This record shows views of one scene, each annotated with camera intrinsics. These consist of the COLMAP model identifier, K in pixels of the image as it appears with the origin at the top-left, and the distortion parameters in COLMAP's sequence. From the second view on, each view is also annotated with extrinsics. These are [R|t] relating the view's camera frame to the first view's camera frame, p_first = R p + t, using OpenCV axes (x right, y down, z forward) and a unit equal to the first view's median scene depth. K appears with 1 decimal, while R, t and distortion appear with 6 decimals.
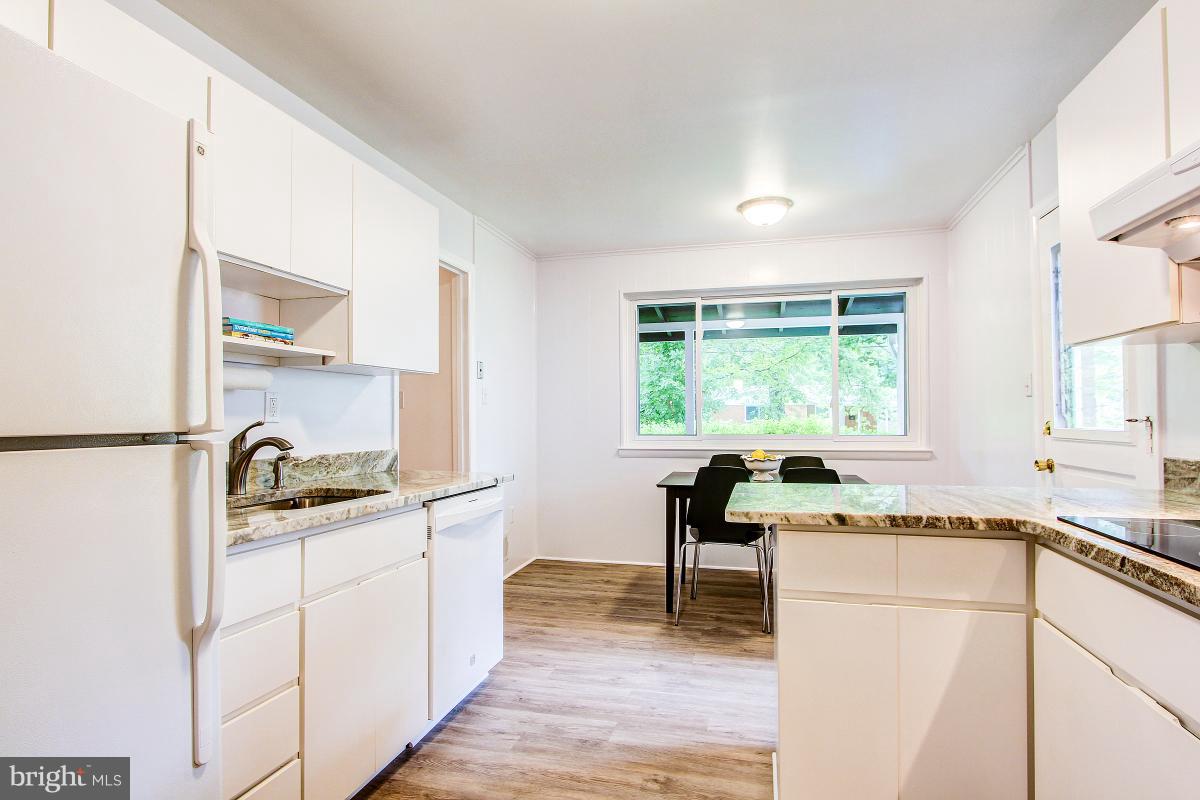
lens RADIAL K [[652.5, 0, 603.1], [0, 652.5, 409.5], [0, 0, 1]] dist [-0.011110, 0.000422]
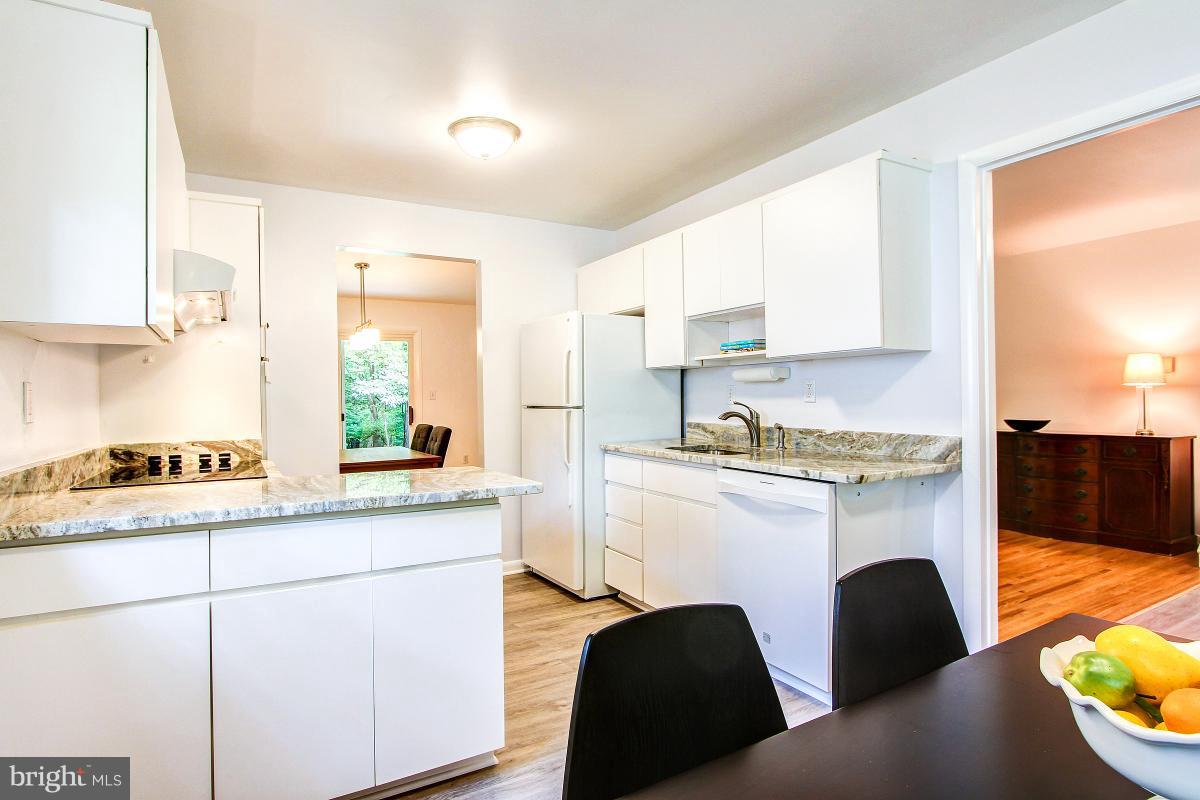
lens RADIAL K [[592.2, 0, 551.9], [0, 592.2, 395.3], [0, 0, 1]] dist [-0.009691, 0.000026]
pose [[-0.743322, 0.013786, -0.668792, 0.500324], [0.027276, 0.999581, -0.009712, 0.002396], [0.668378, -0.025461, -0.743386, 1.107368]]
